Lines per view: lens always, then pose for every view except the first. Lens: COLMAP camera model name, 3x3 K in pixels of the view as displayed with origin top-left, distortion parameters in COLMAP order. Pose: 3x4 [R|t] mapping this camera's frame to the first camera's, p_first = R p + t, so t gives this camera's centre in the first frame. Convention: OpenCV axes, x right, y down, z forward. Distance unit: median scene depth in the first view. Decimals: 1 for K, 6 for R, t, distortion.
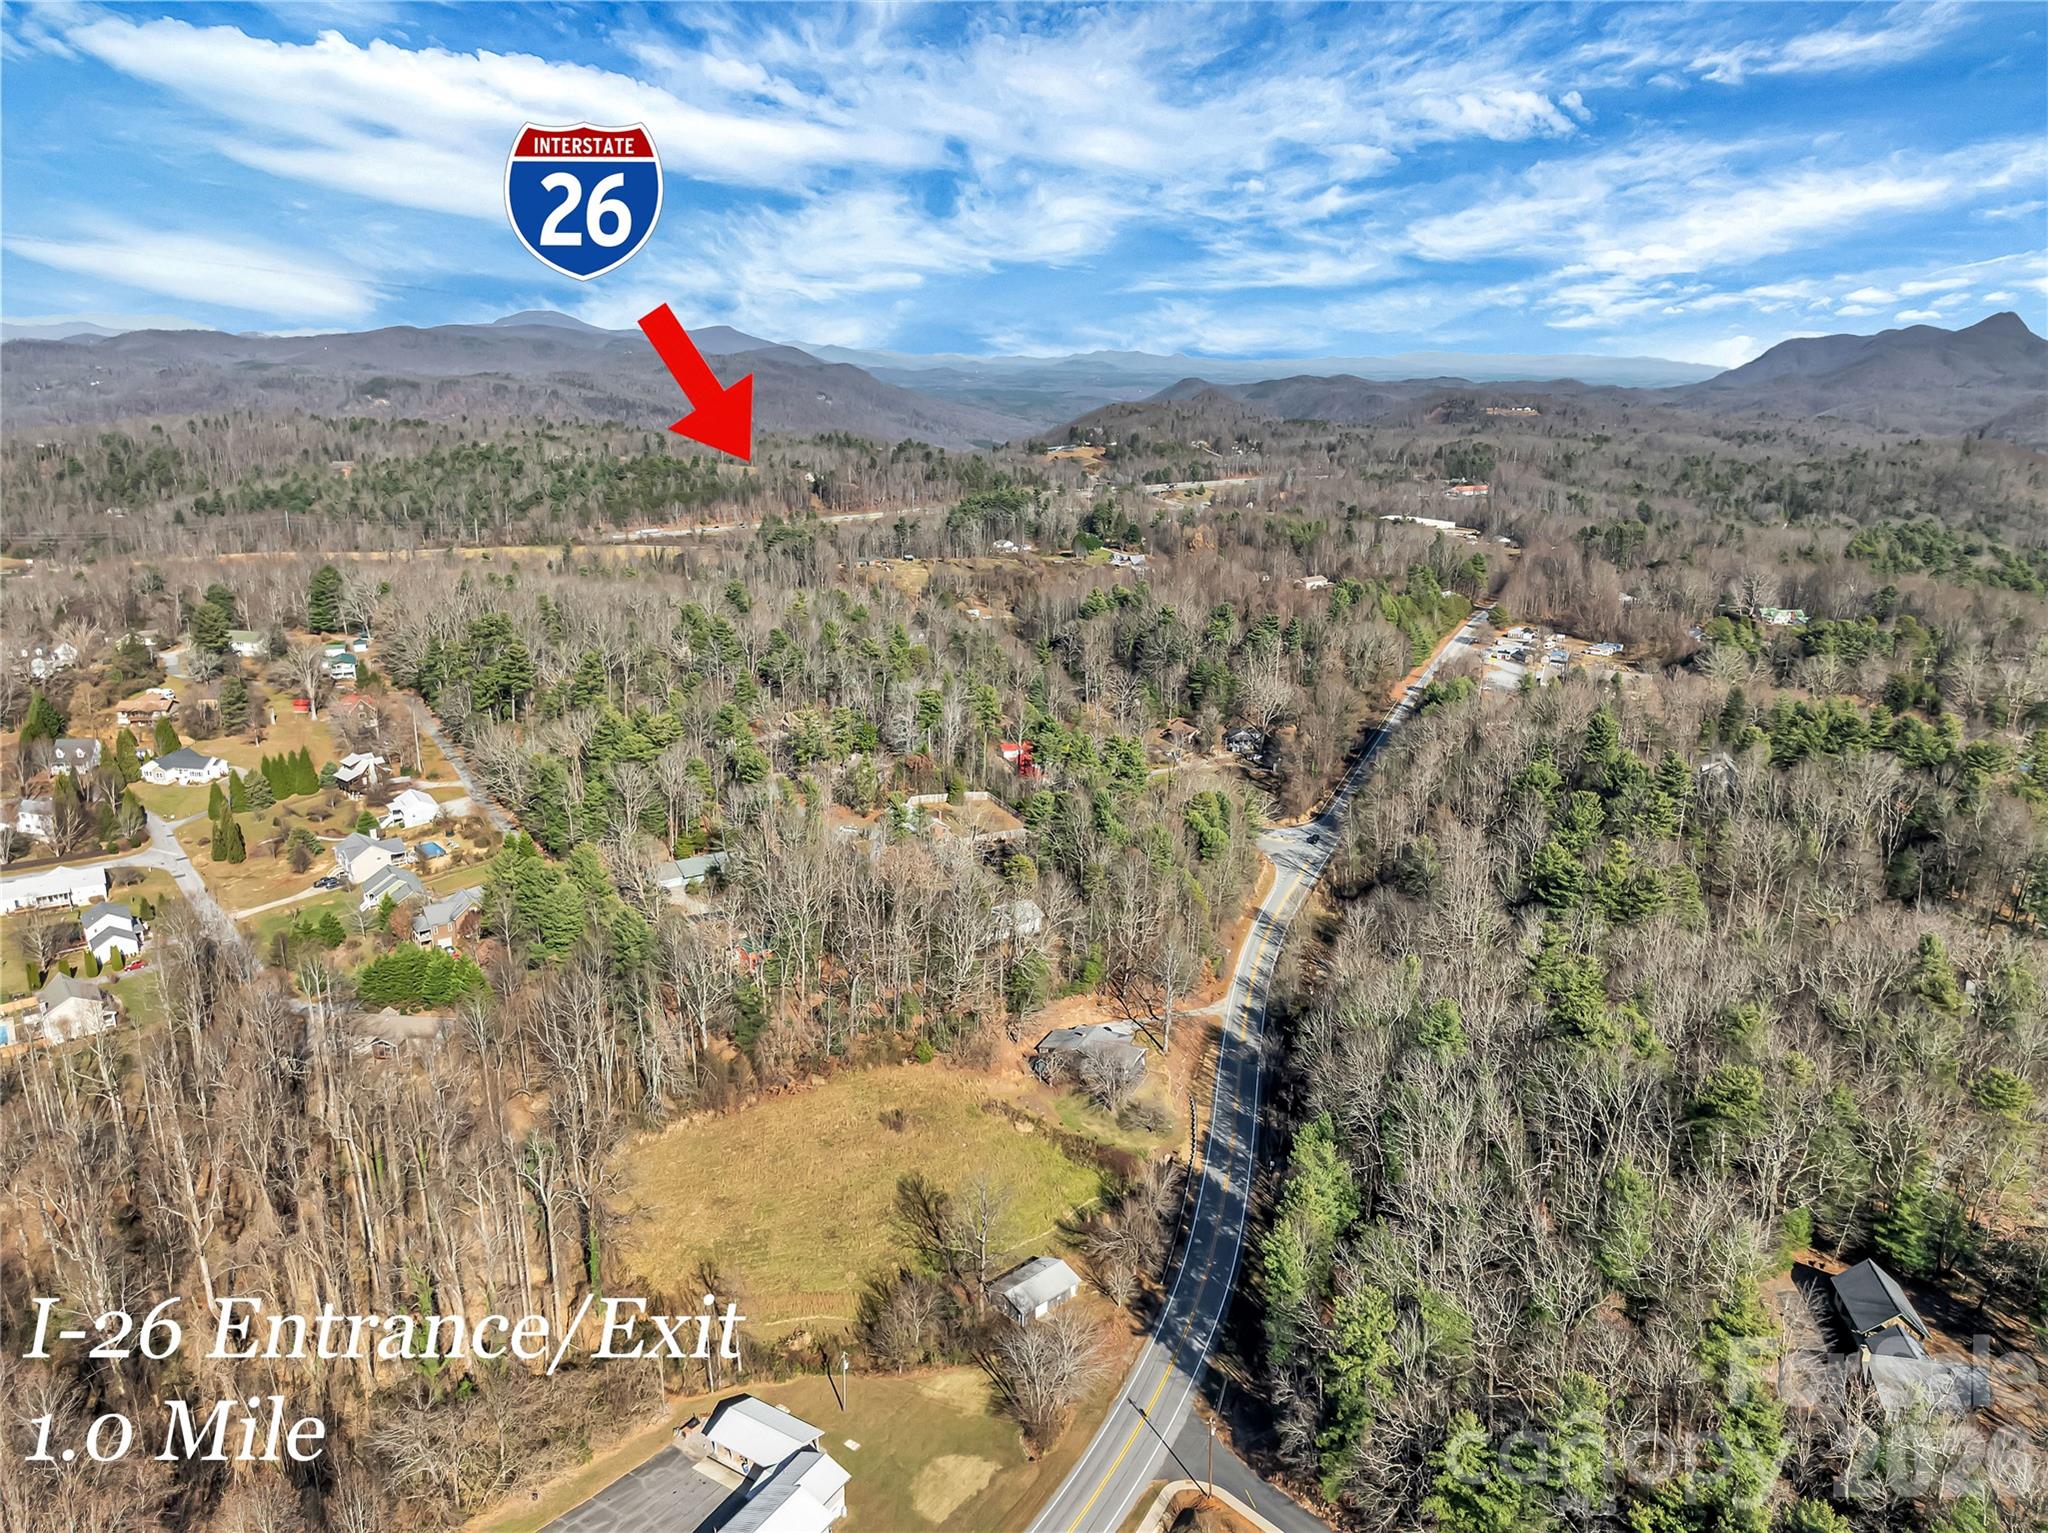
lens RADIAL K [[1446.4, 0, 1035.2], [0, 1446.4, 769.5], [0, 0, 1]] dist [-0.039575, 0.014835]
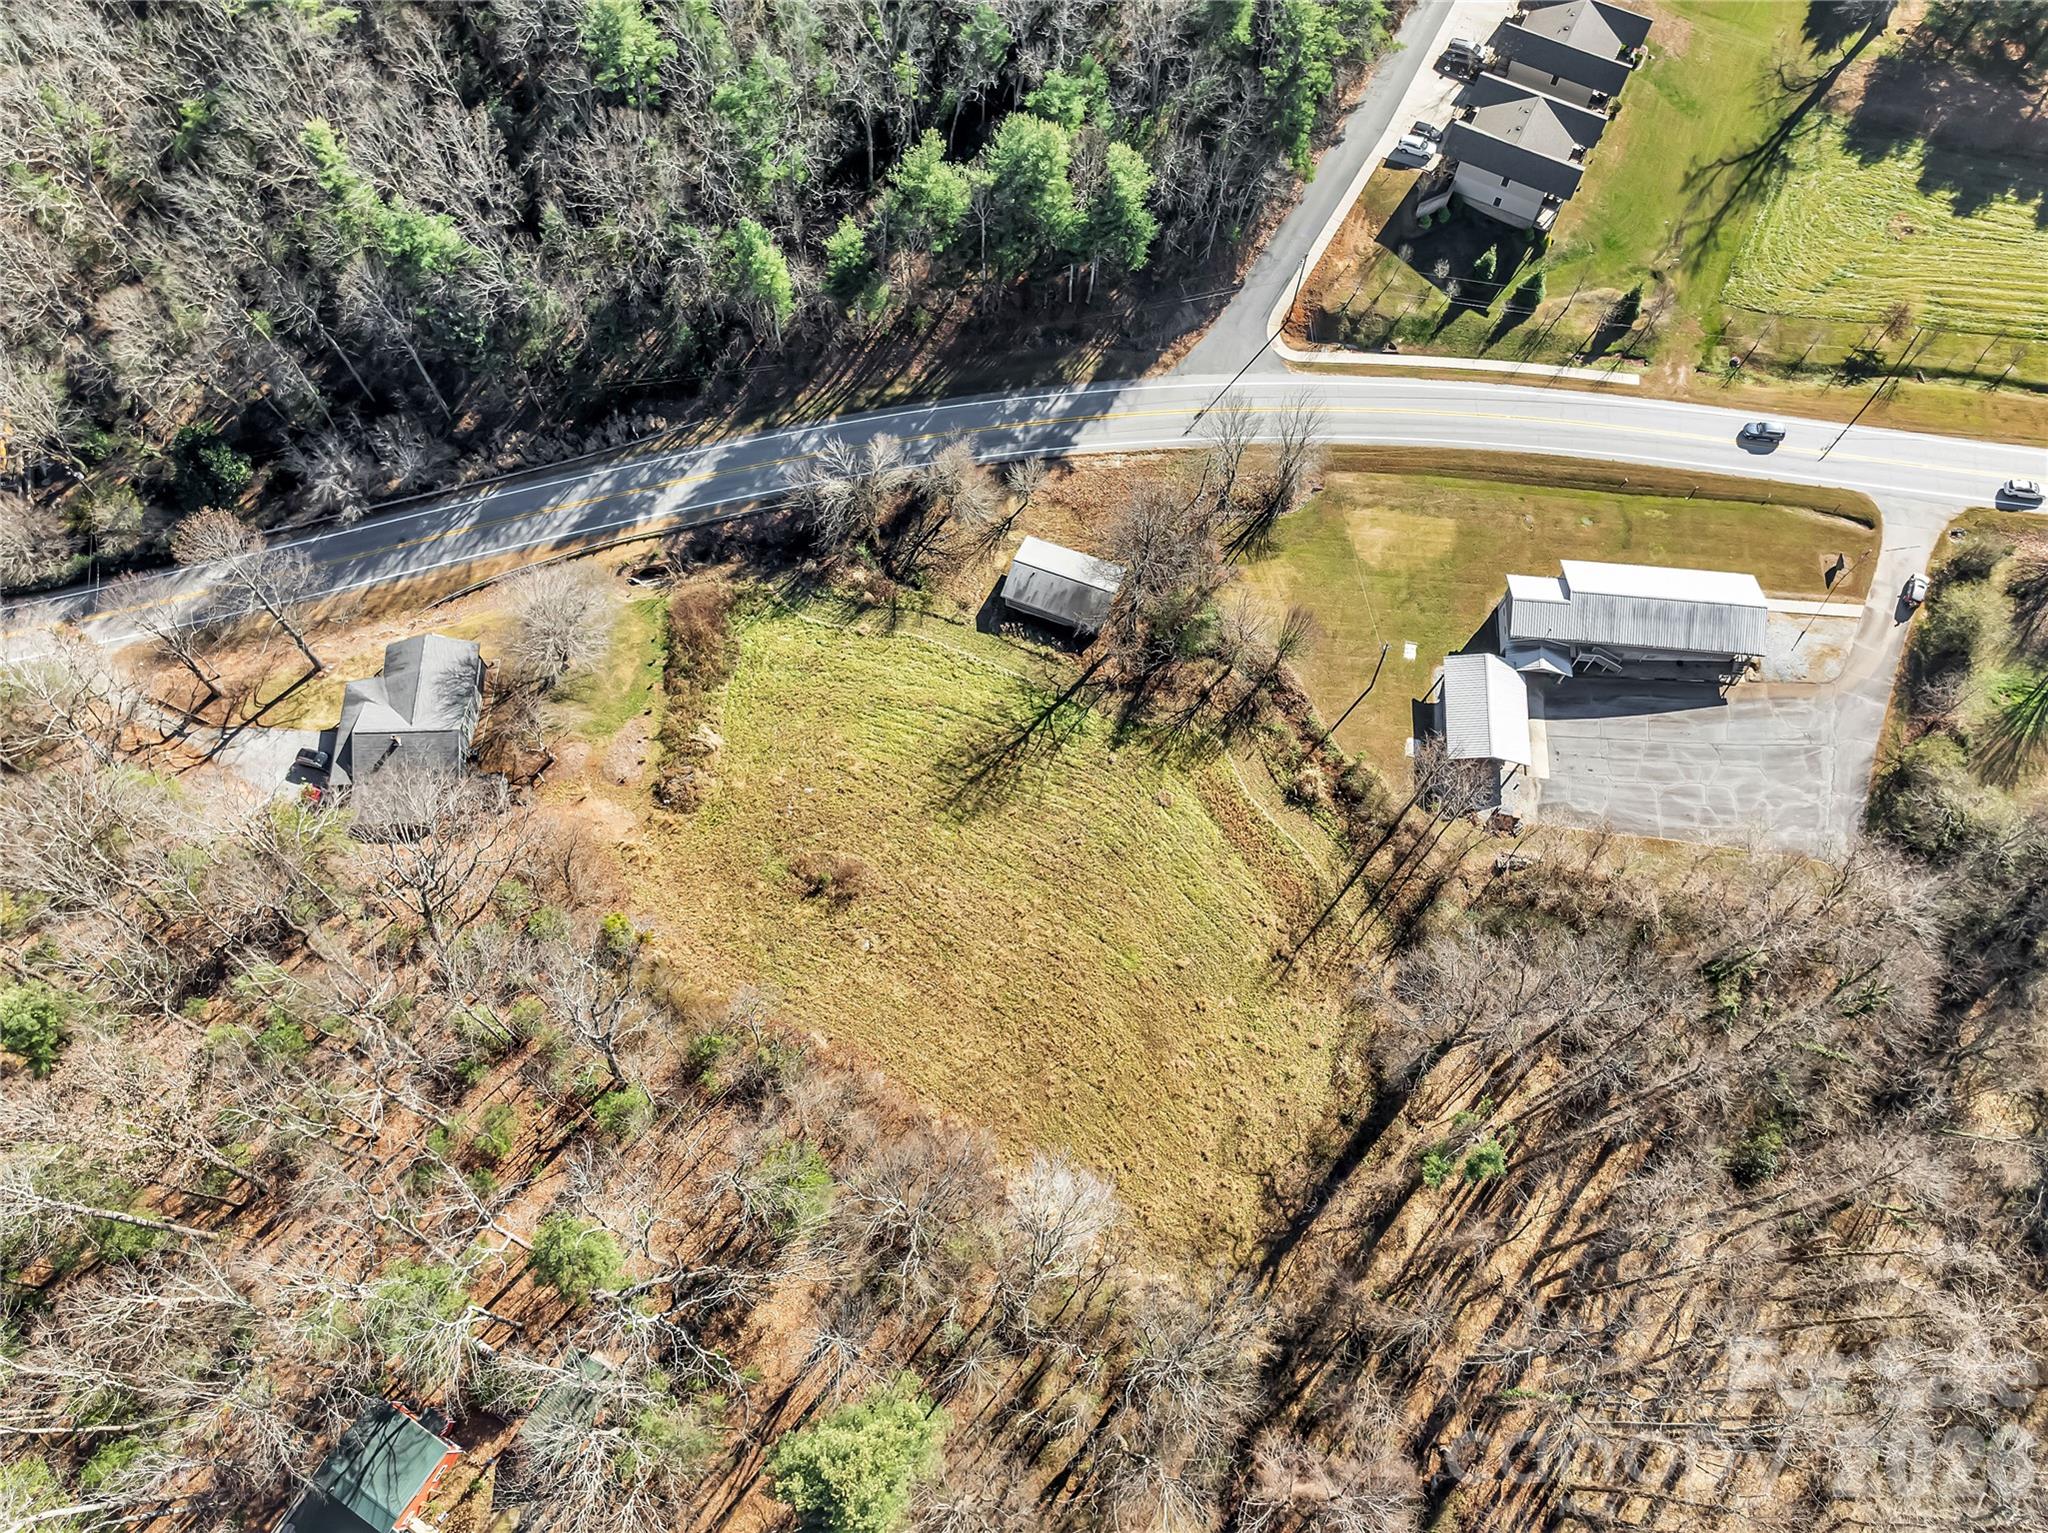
lens RADIAL K [[1446.4, 0, 1017.8], [0, 1446.4, 776.1], [0, 0, 1]] dist [-0.039575, 0.014835]
pose [[-0.438996, -0.825997, 0.353571, -0.236047], [0.240249, 0.271275, 0.932036, -0.221130], [-0.865773, 0.494105, 0.079357, 0.708278]]
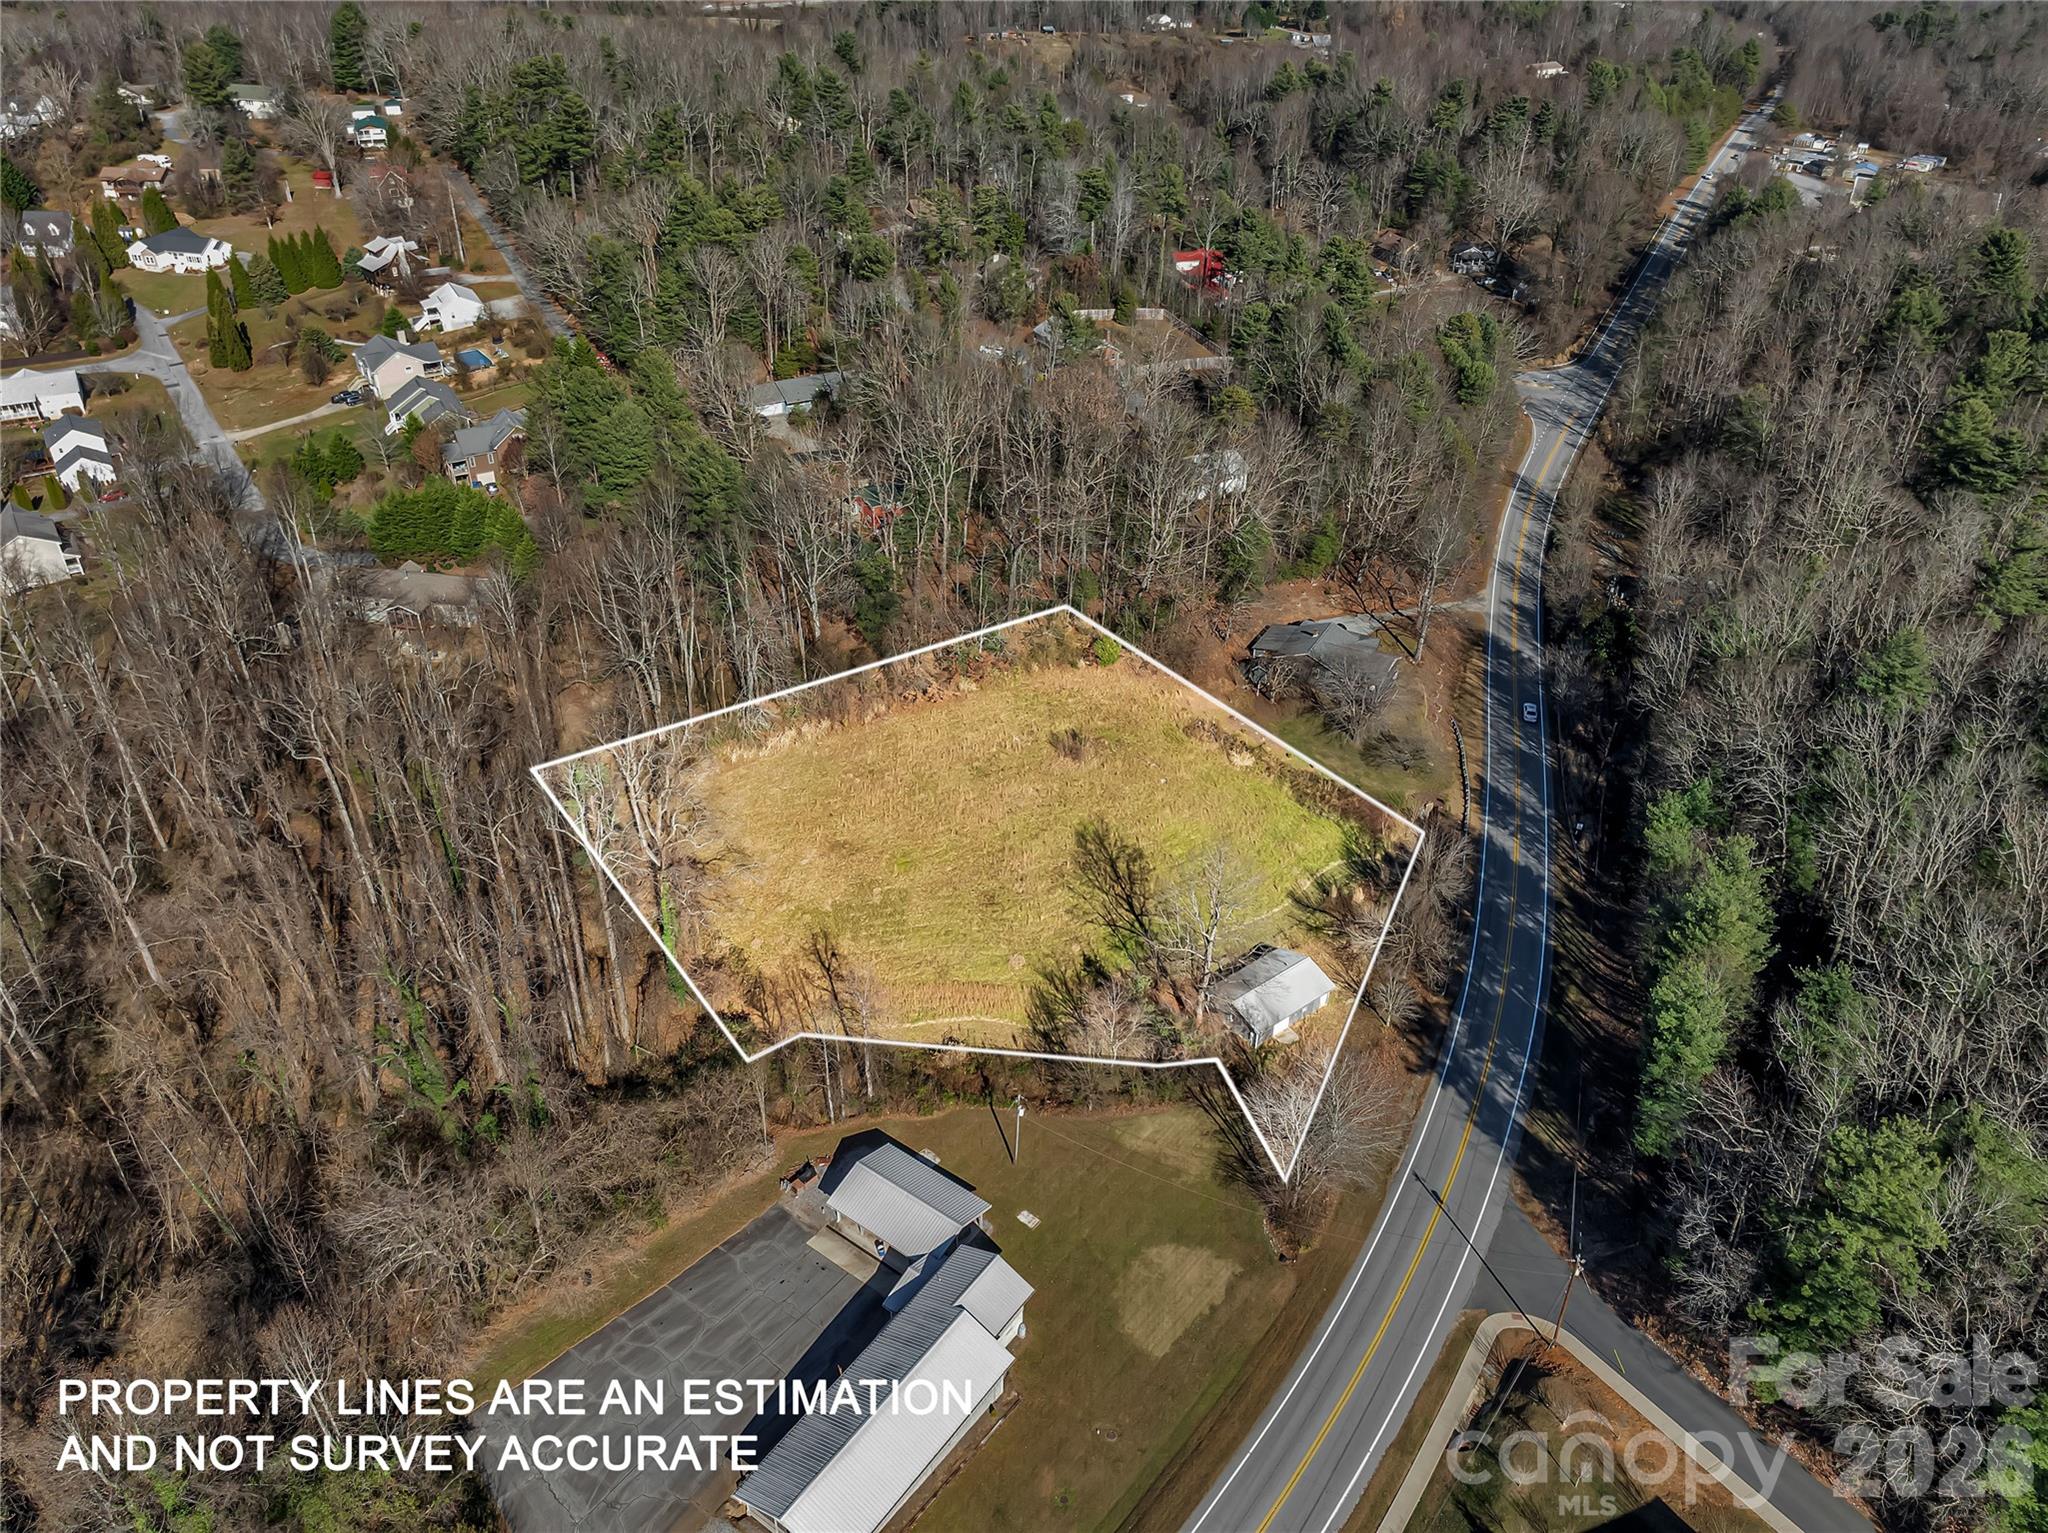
lens RADIAL K [[1446.4, 0, 1029.5], [0, 1446.4, 771.1], [0, 0, 1]] dist [-0.039575, 0.014835]
pose [[0.996278, 0.053033, -0.067957, -0.054515], [-0.029835, 0.951768, 0.305365, 0.024642], [0.080873, -0.302201, 0.949807, 0.234483]]
